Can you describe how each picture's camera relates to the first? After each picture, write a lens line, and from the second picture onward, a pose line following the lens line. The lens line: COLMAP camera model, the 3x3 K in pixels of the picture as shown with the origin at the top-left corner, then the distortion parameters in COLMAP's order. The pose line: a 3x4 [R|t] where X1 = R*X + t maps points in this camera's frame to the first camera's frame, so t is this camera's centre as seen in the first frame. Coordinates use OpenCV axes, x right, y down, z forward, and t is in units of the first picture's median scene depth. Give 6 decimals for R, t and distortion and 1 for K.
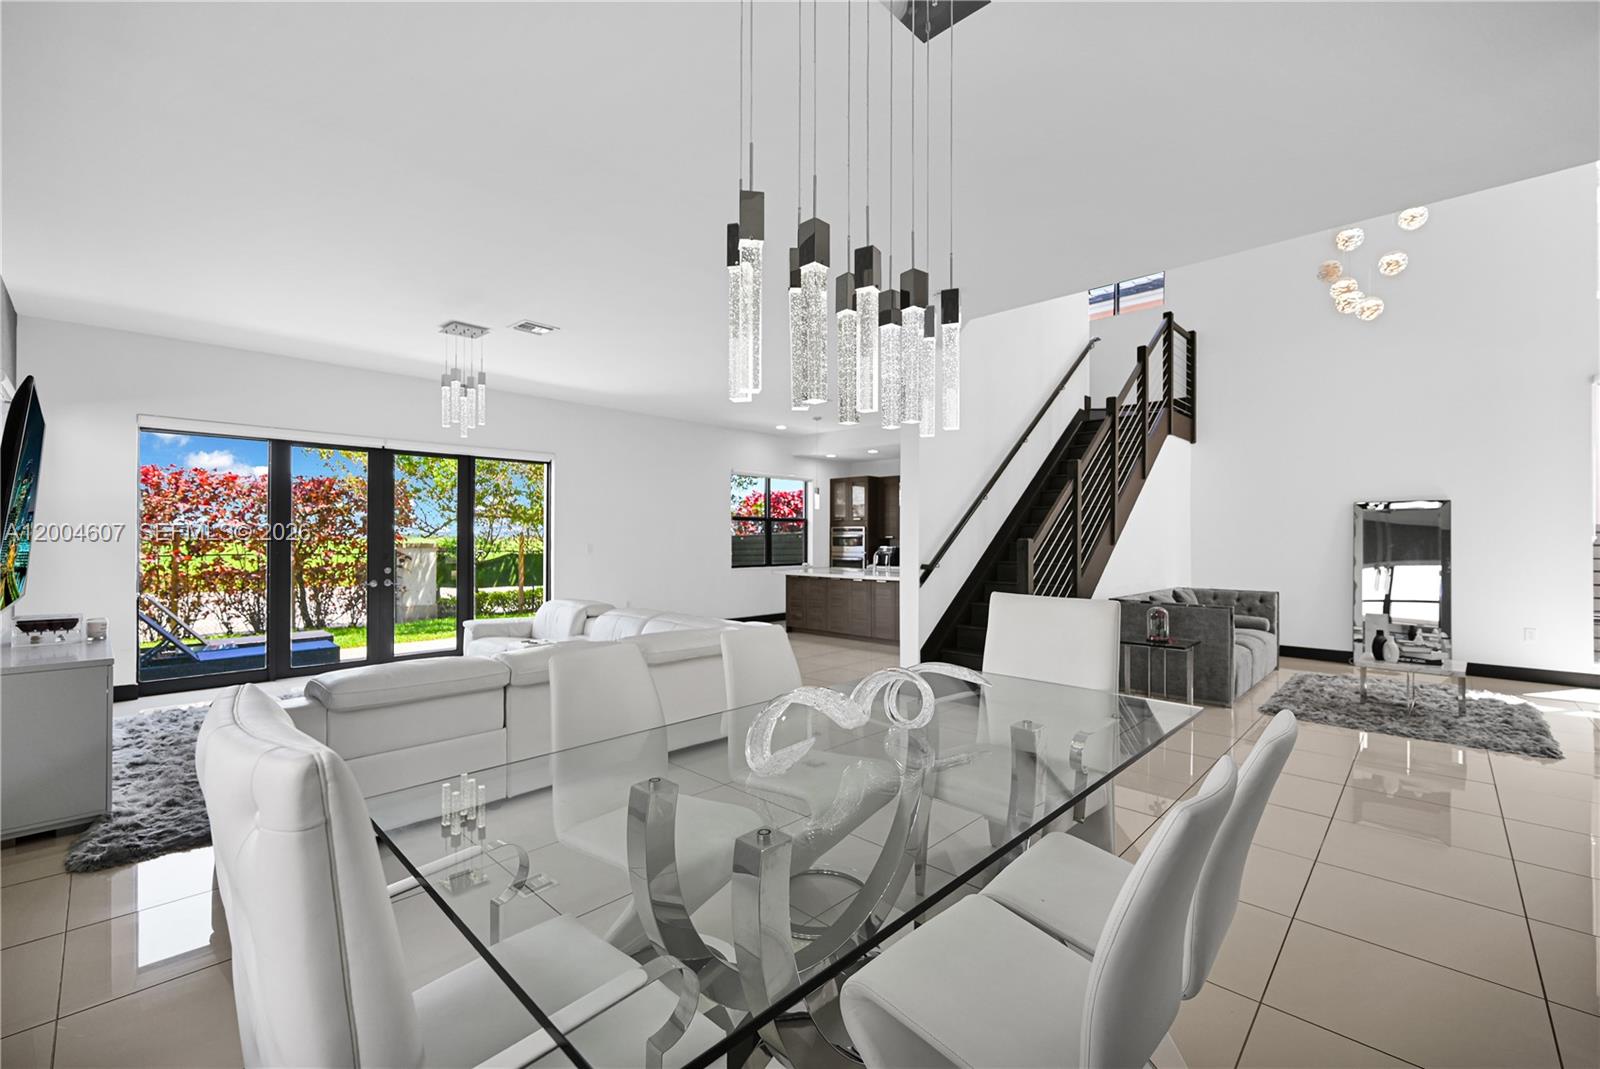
lens RADIAL K [[646.8, 0, 807.1], [0, 646.8, 535.1], [0, 0, 1]] dist [-0.000137, 0.001319]
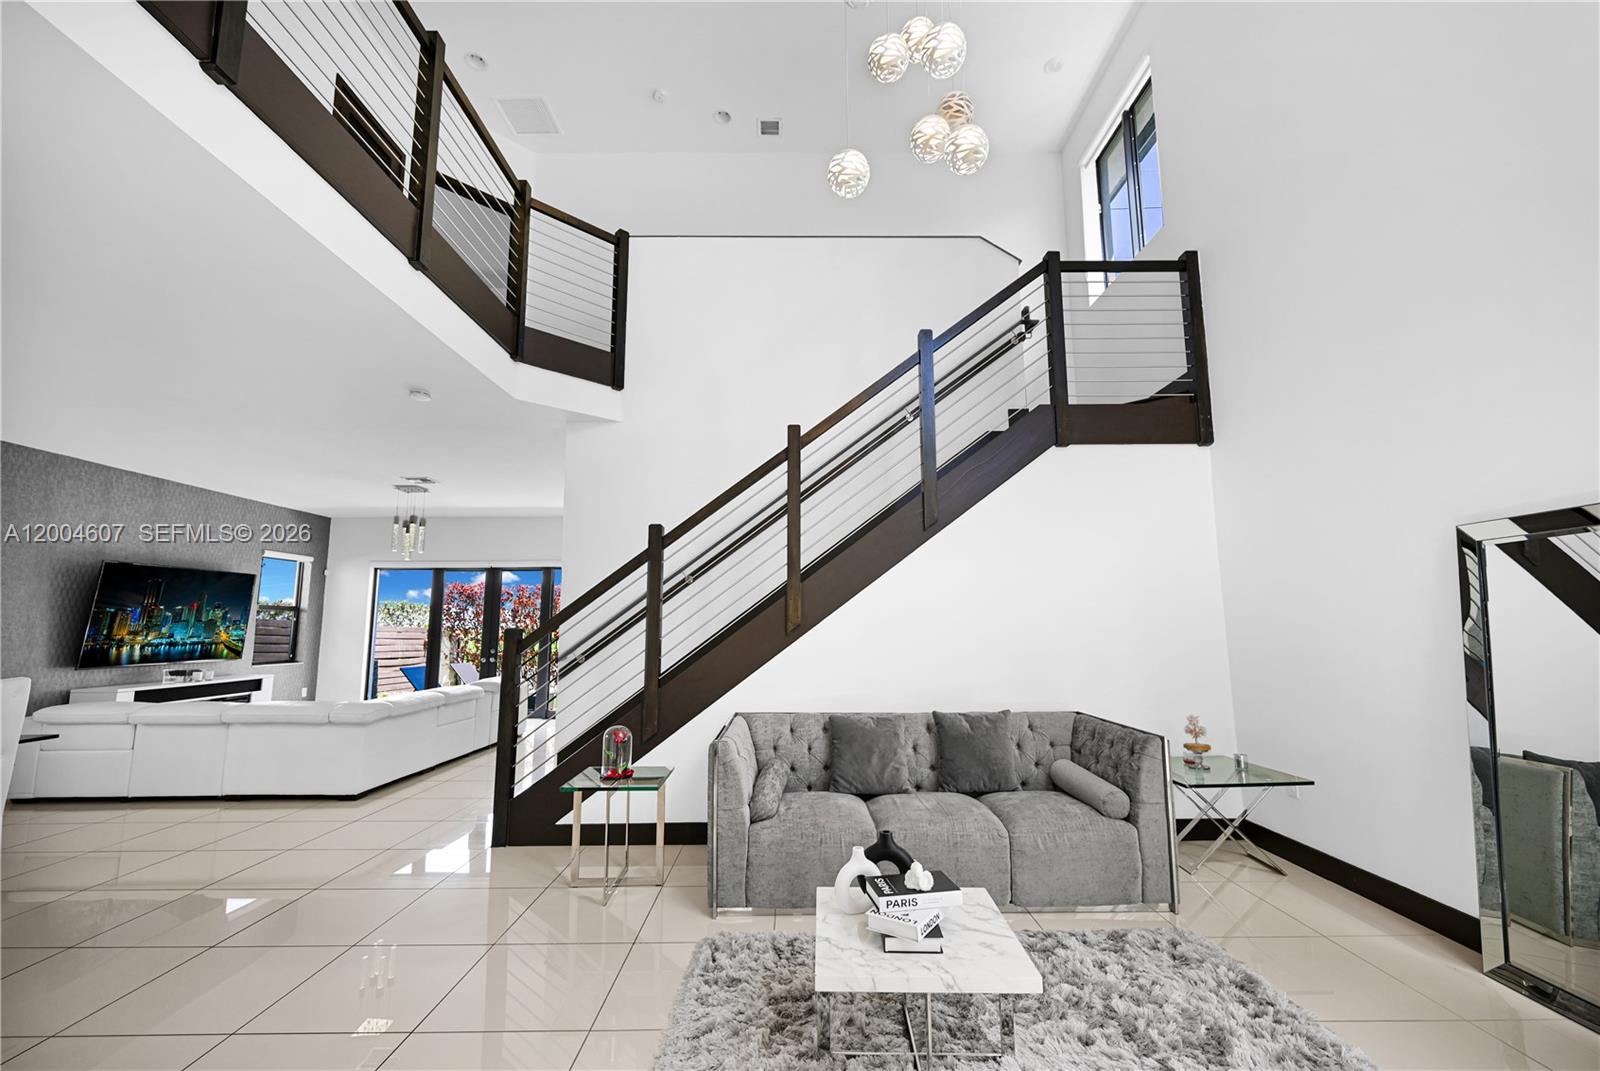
lens RADIAL K [[646.8, 0, 801.5], [0, 646.8, 544.7], [0, 0, 1]] dist [-0.000137, 0.001319]
pose [[0.694818, -0.105291, -0.711436, 0.526724], [0.019721, 0.991642, -0.127500, 0.009377], [0.718915, 0.074559, 0.691088, 0.281542]]
